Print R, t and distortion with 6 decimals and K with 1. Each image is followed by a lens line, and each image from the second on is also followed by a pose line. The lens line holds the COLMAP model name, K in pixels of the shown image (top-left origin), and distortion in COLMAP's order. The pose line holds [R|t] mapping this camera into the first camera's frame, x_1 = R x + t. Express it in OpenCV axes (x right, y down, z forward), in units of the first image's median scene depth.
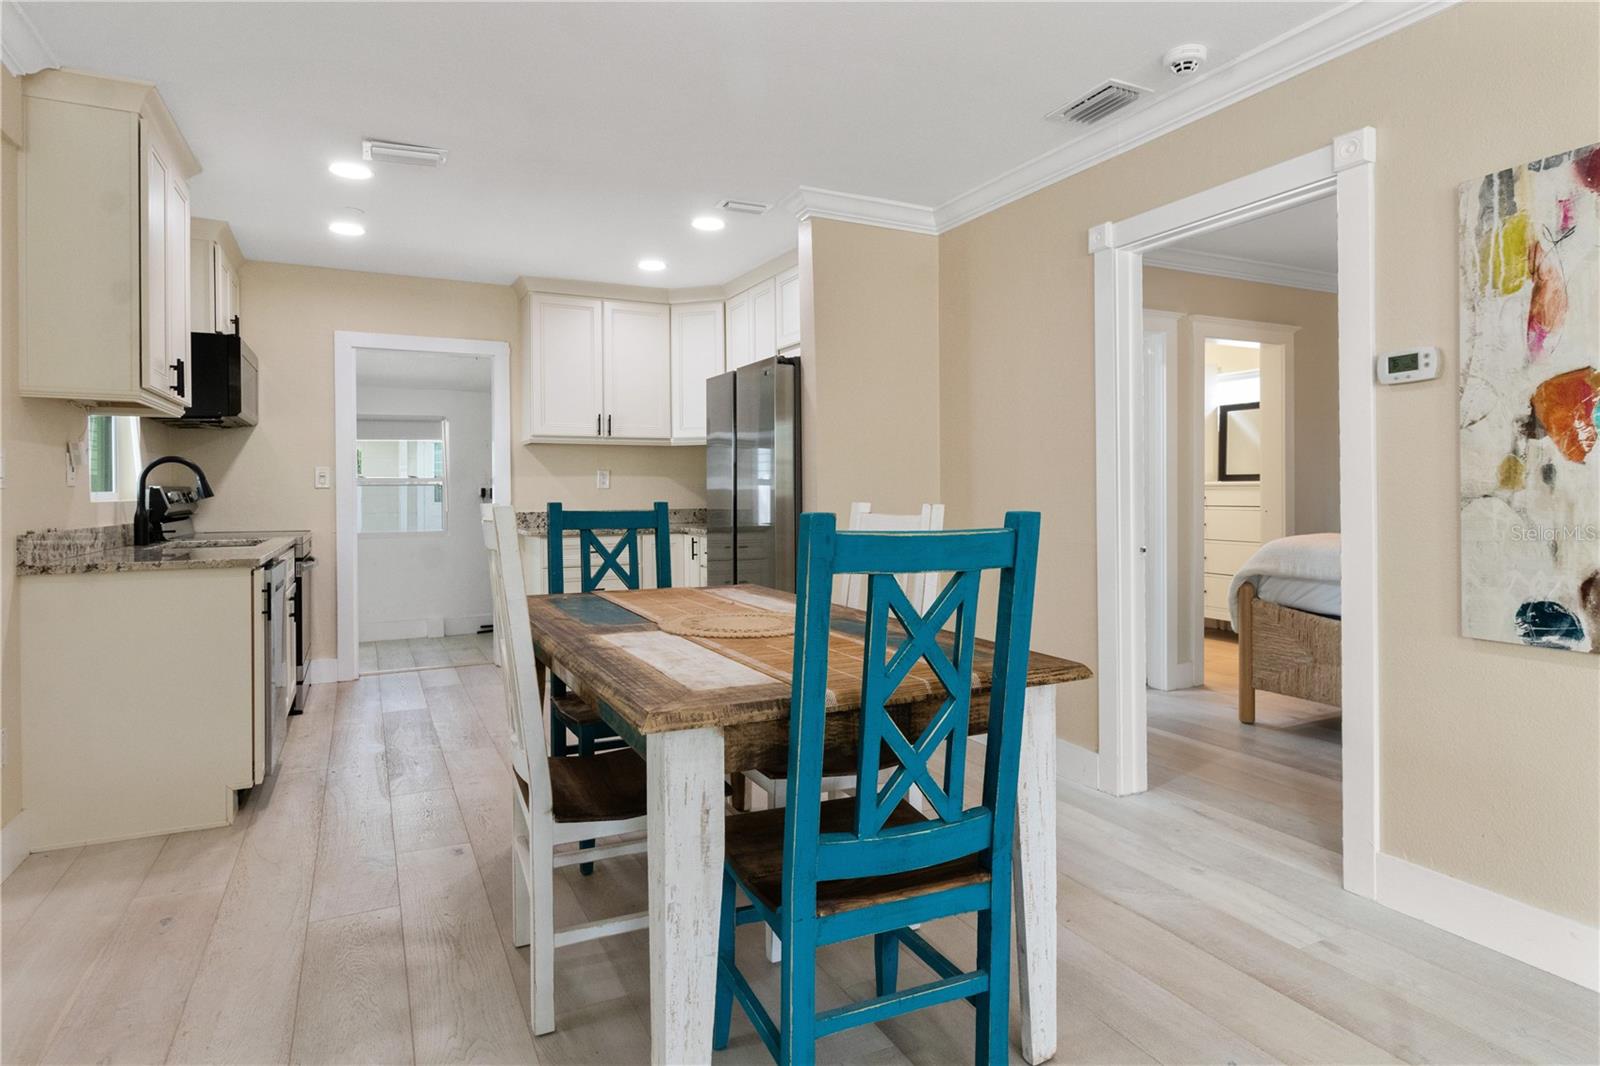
lens RADIAL K [[878.3, 0, 795.7], [0, 878.3, 521.4], [0, 0, 1]] dist [0.000053, 0.000273]
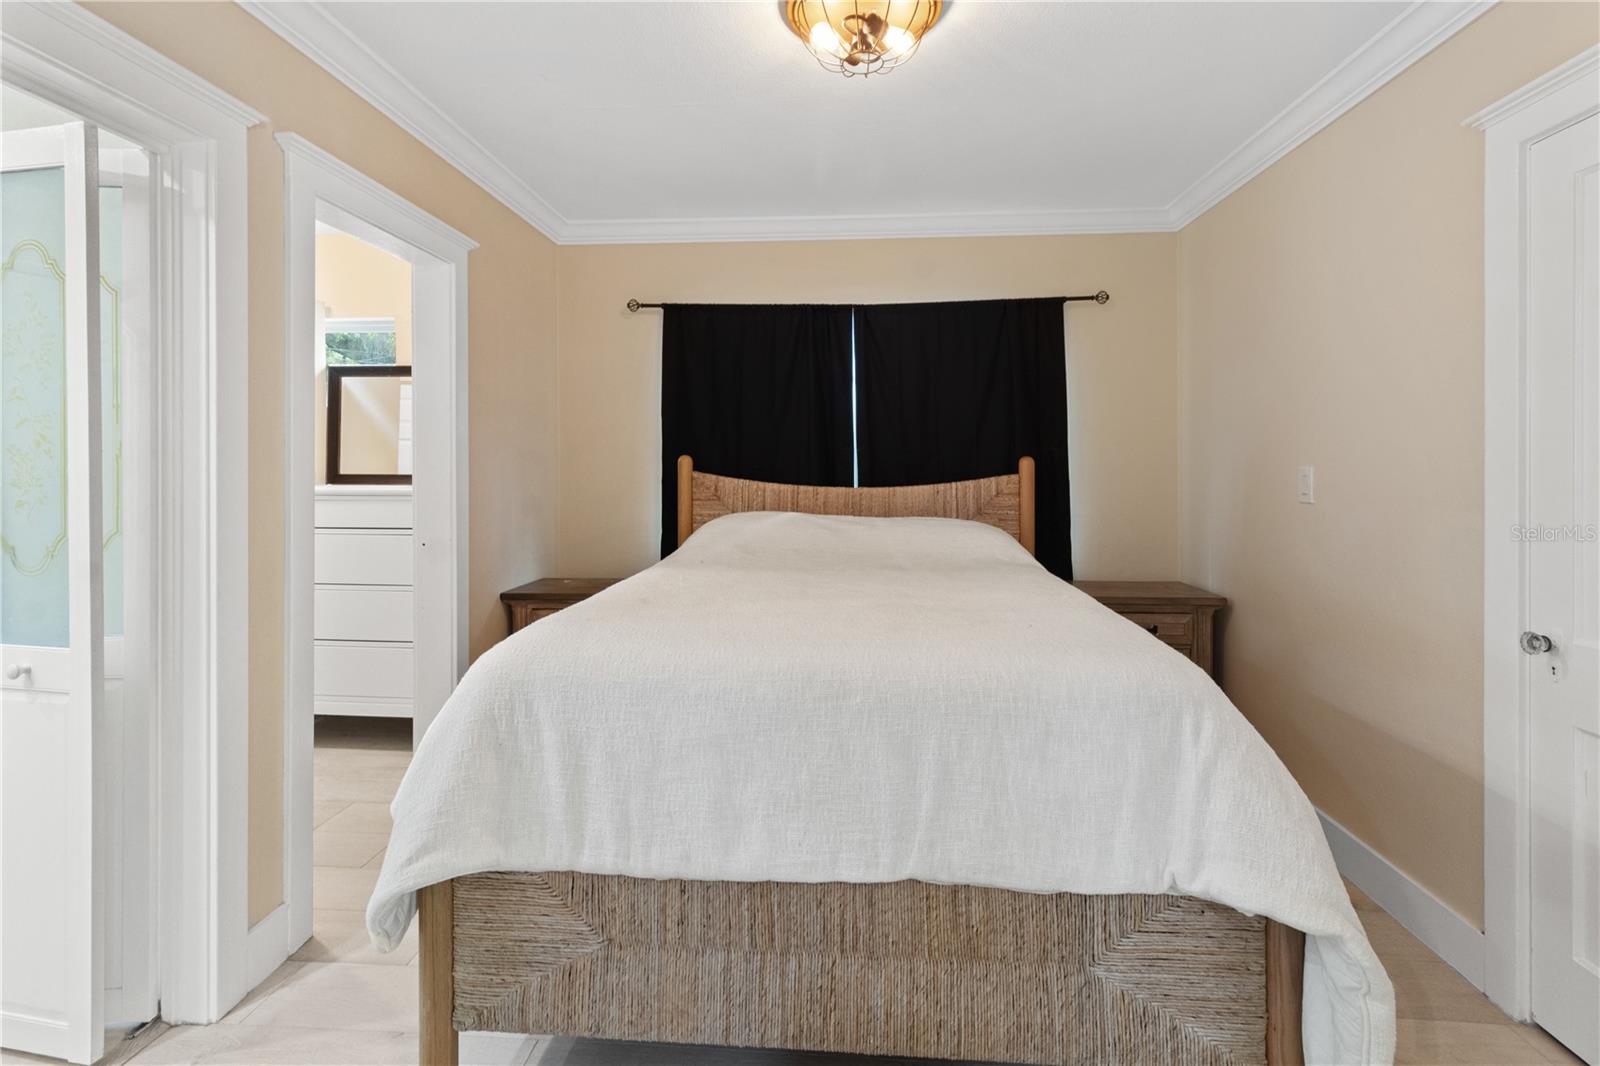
lens RADIAL K [[762.1, 0, 790.9], [0, 762.1, 481.8], [0, 0, 1]] dist [0.001933, 0.000038]
pose [[0.528261, 0.007534, 0.849049, 0.240462], [0.015240, 0.999715, -0.018353, -0.040907], [-0.848945, 0.022635, 0.527996, 0.538845]]
